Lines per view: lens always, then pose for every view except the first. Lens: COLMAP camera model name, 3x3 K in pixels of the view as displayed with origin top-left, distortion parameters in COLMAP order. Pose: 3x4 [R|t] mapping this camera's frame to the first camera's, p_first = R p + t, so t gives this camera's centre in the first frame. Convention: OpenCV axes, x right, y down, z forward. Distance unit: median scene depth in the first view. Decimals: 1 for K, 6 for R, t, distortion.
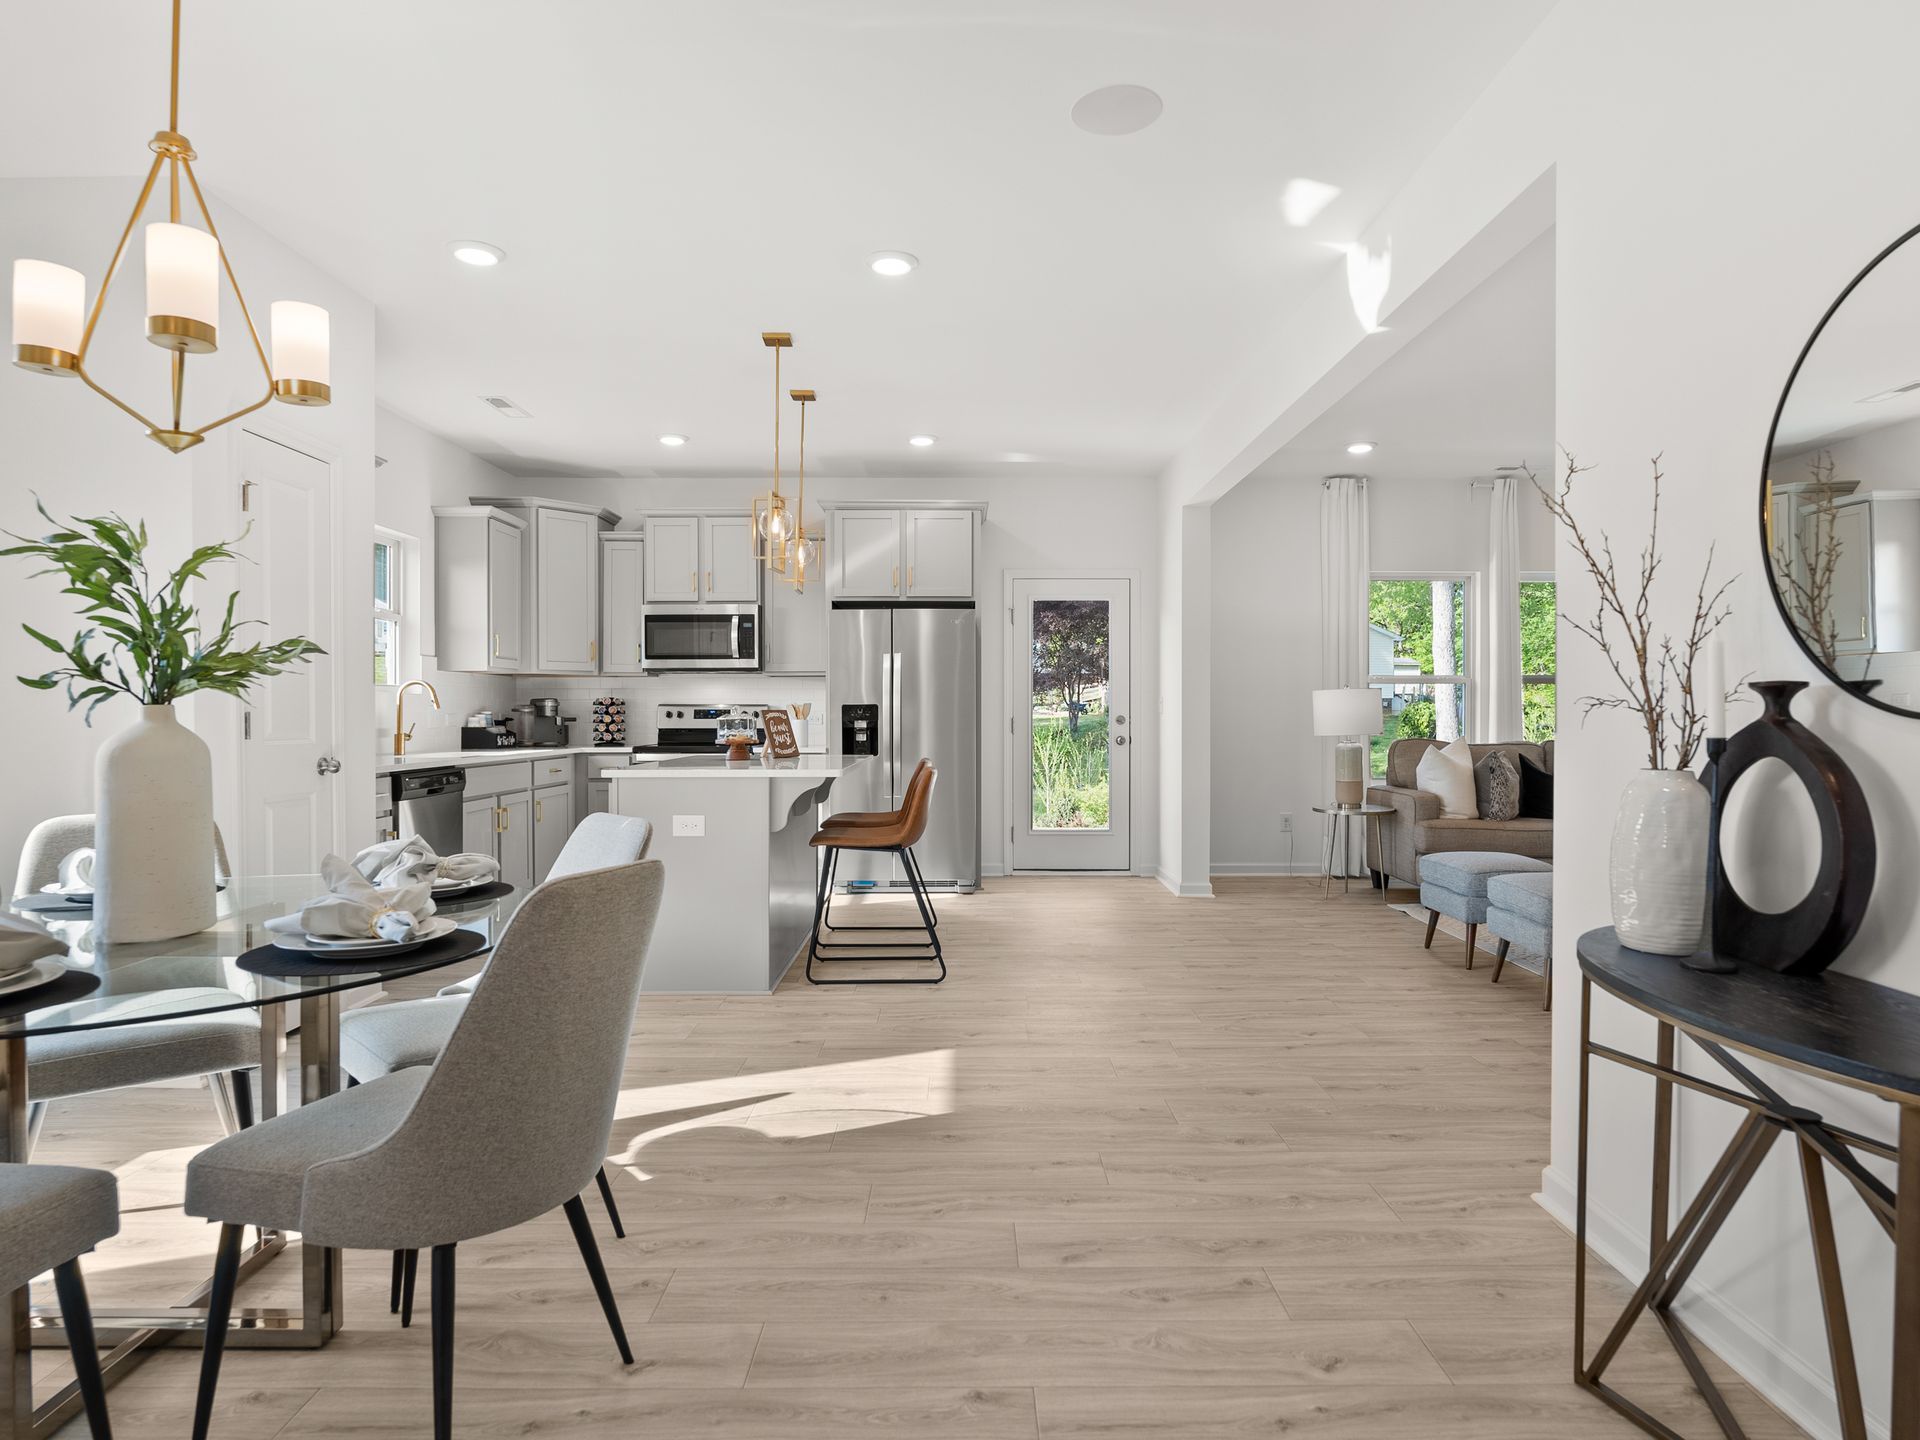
lens RADIAL K [[1134.0, 0, 925.5], [0, 1134.0, 718.4], [0, 0, 1]] dist [-0.001295, -0.000179]
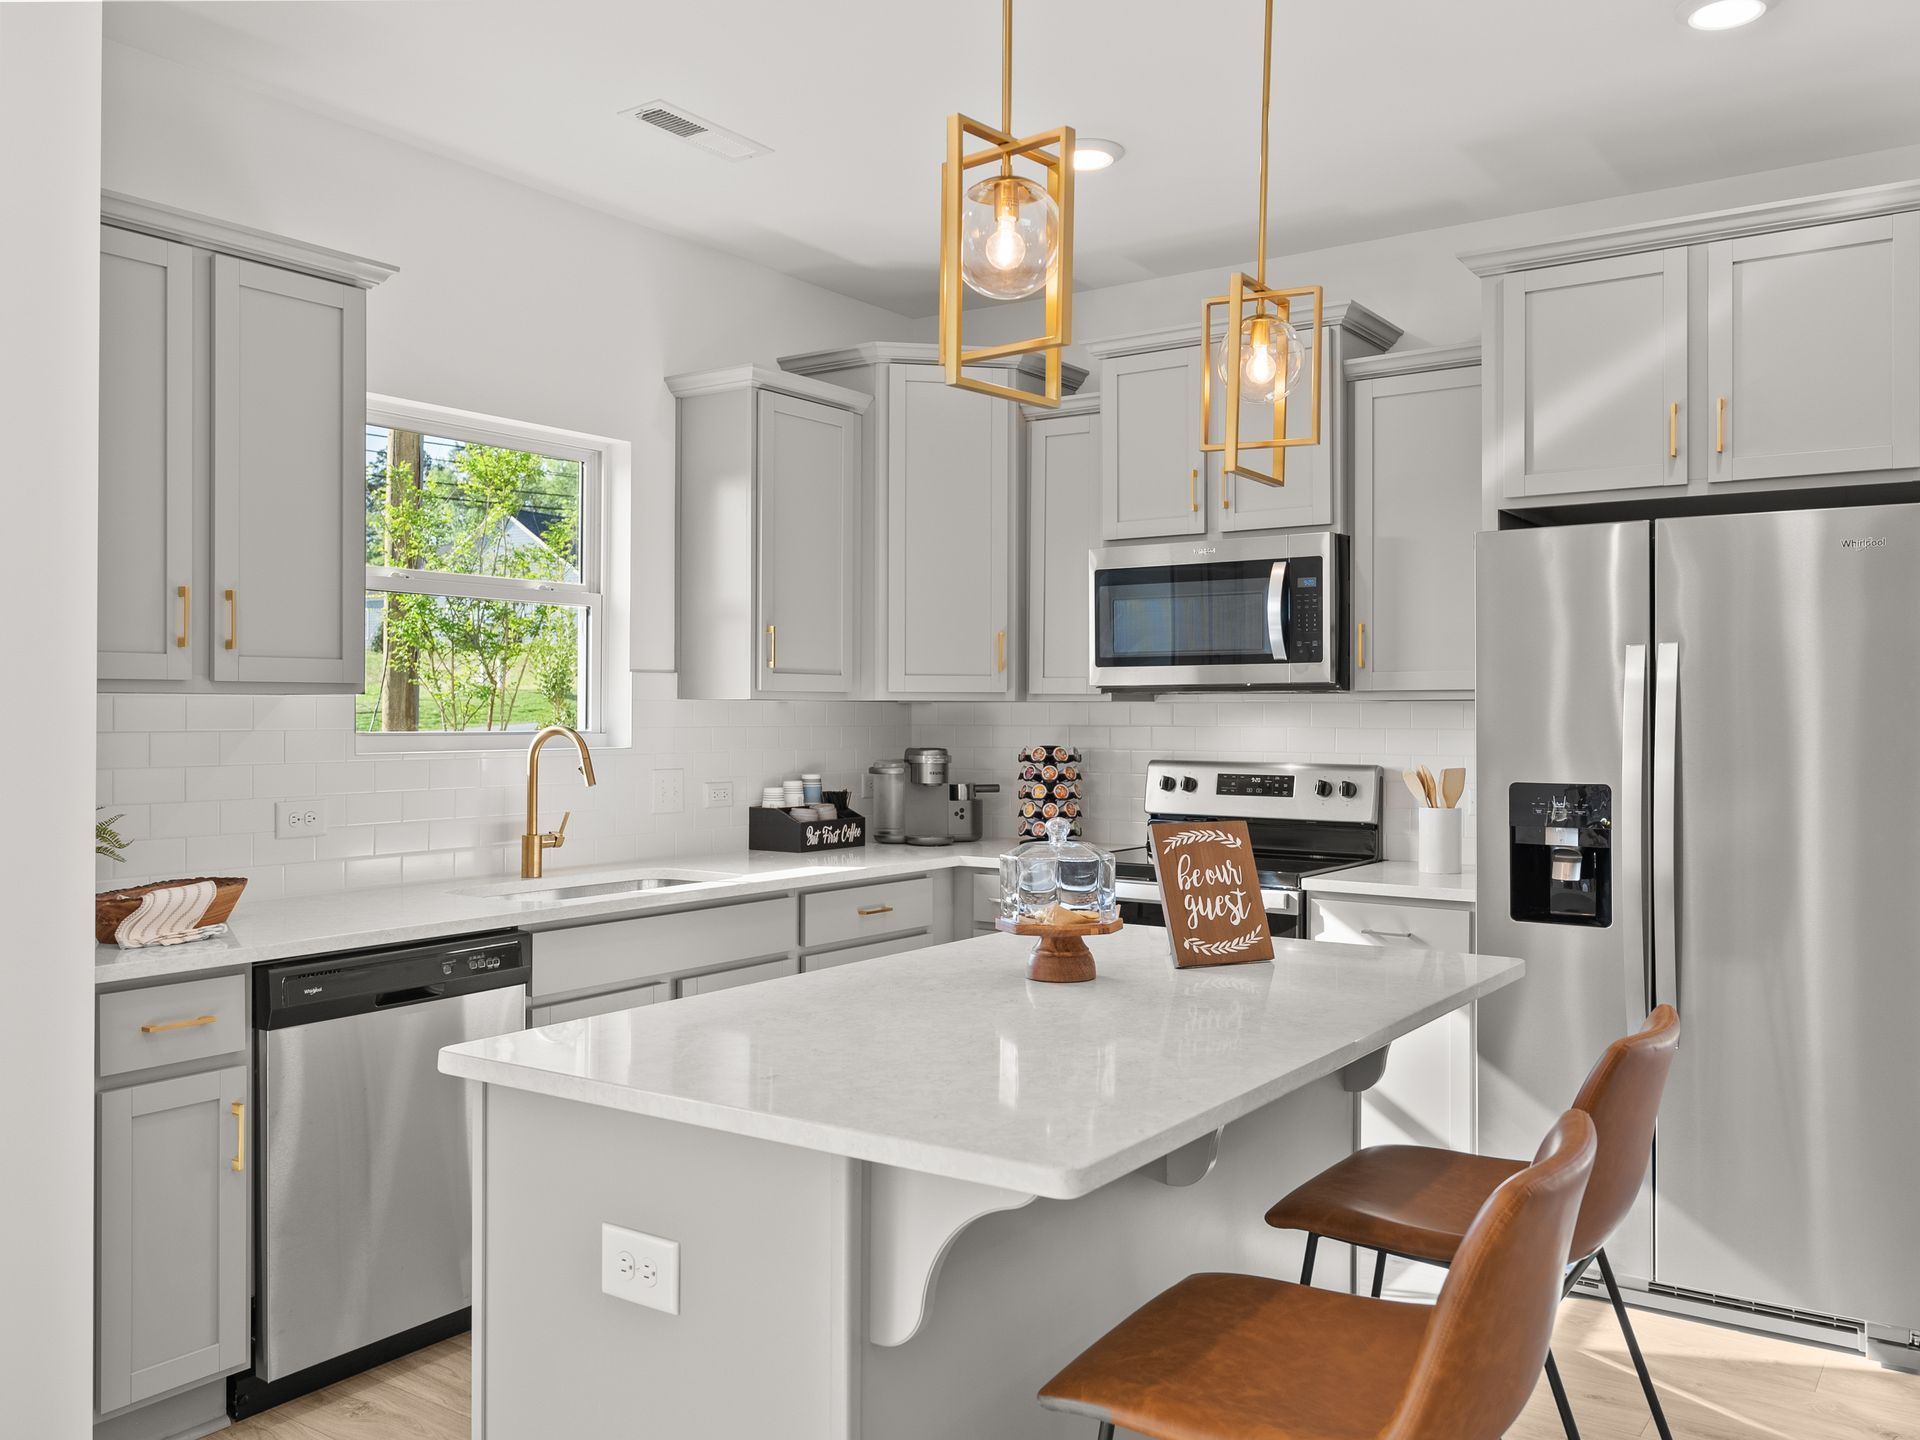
lens RADIAL K [[1559.0, 0, 952.8], [0, 1559.0, 710.5], [0, 0, 1]] dist [-0.005967, -0.000730]
pose [[0.833610, -0.000596, -0.552353, 0.054452], [-0.002347, 0.999987, -0.004622, -0.031603], [0.552348, 0.005149, 0.833597, 0.443916]]
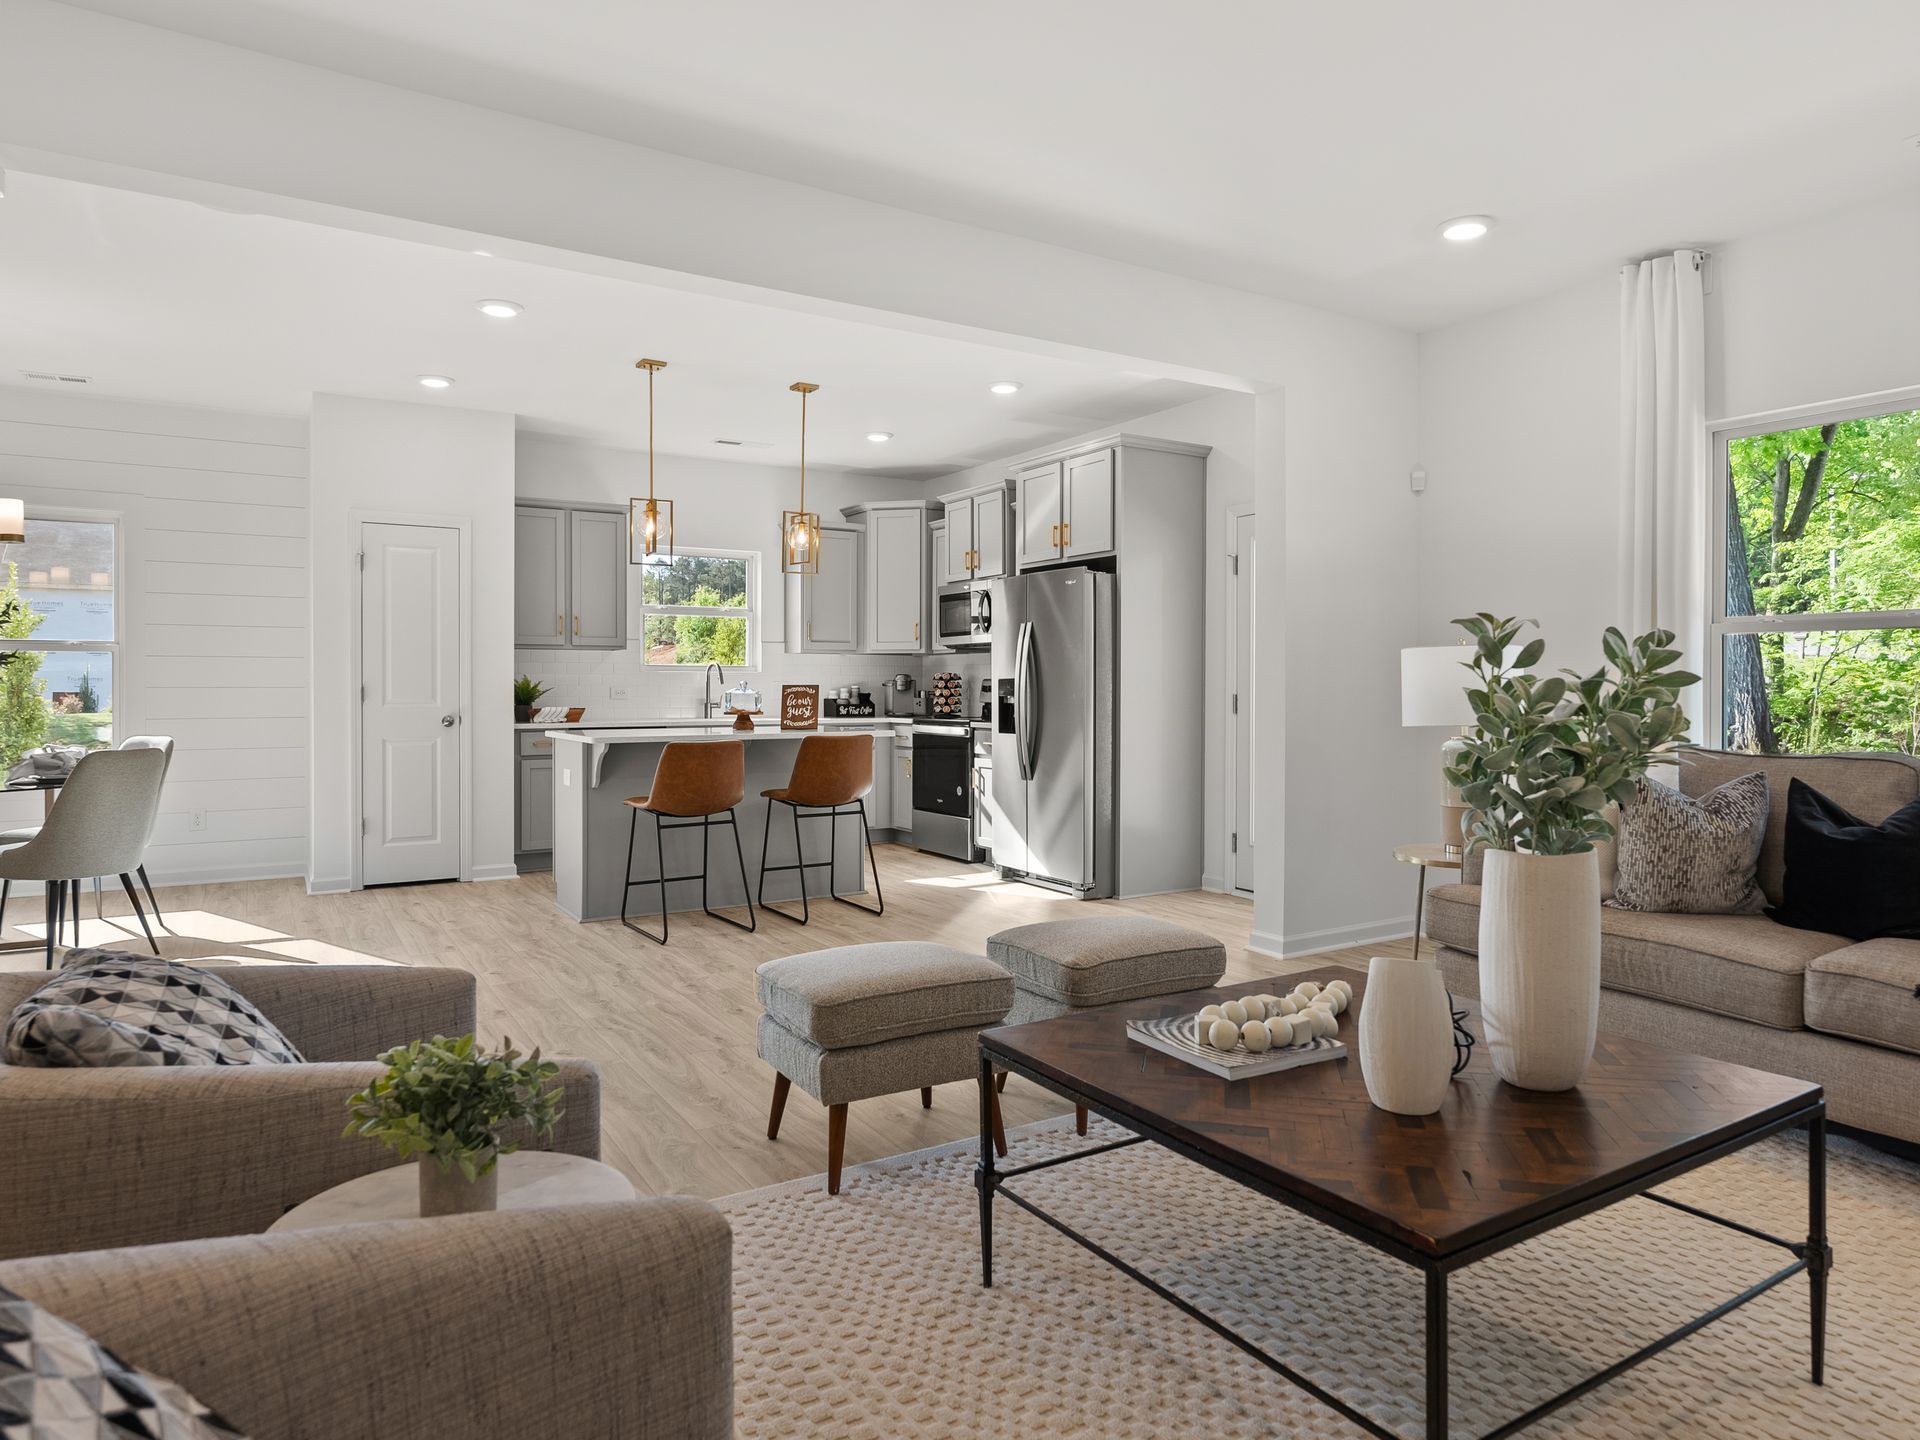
lens RADIAL K [[1134.0, 0, 955.0], [0, 1134.0, 717.0], [0, 0, 1]] dist [-0.001295, -0.000179]
pose [[0.544655, 0.023241, -0.838338, 0.678301], [-0.003755, 0.999674, 0.025274, -0.003958], [0.838652, -0.010618, 0.544565, 0.426223]]
